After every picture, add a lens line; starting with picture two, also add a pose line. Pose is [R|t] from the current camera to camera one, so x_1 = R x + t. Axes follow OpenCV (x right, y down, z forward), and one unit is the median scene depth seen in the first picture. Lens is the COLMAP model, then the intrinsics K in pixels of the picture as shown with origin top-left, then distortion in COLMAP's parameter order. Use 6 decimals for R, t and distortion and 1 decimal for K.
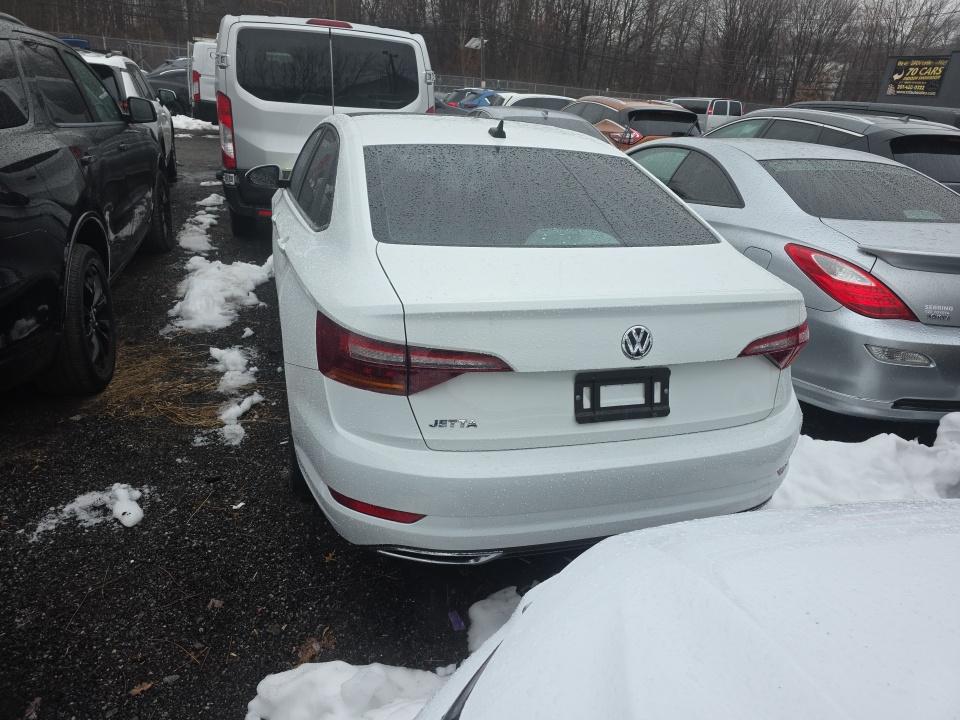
lens RADIAL K [[648.2, 0, 483.0], [0, 648.2, 354.7], [0, 0, 1]] dist [0.042484, -0.040058]
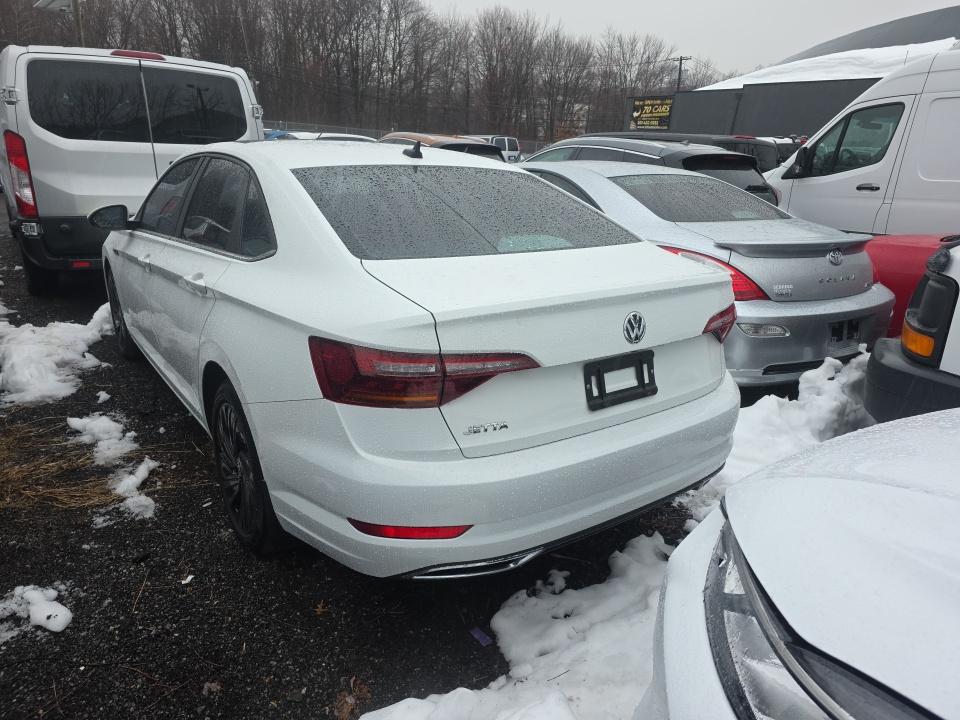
lens RADIAL K [[648.2, 0, 488.1], [0, 648.2, 356.1], [0, 0, 1]] dist [0.042484, -0.040058]
pose [[0.946350, -0.123517, 0.298605, -0.205803], [0.139187, 0.989759, -0.031704, 0.018046], [-0.291630, 0.071565, 0.953850, 0.024289]]
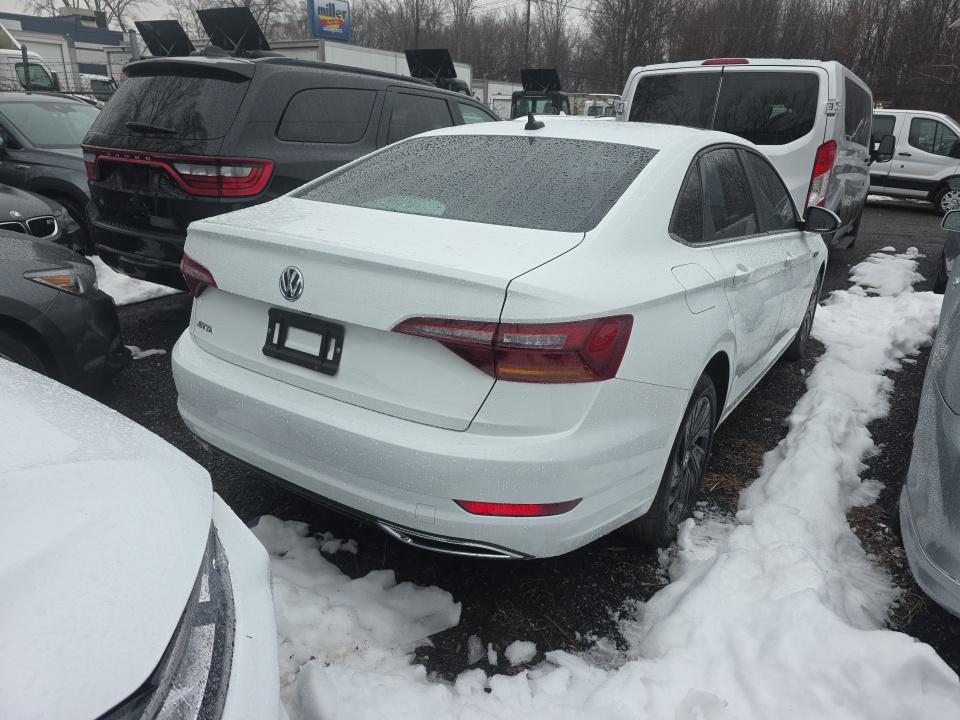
lens RADIAL K [[648.2, 0, 480.8], [0, 648.2, 367.0], [0, 0, 1]] dist [0.042484, -0.040058]
pose [[0.632450, 0.218577, -0.743123, 0.763938], [-0.282959, 0.958254, 0.041035, -0.012347], [0.721069, 0.184321, 0.667896, 0.354289]]
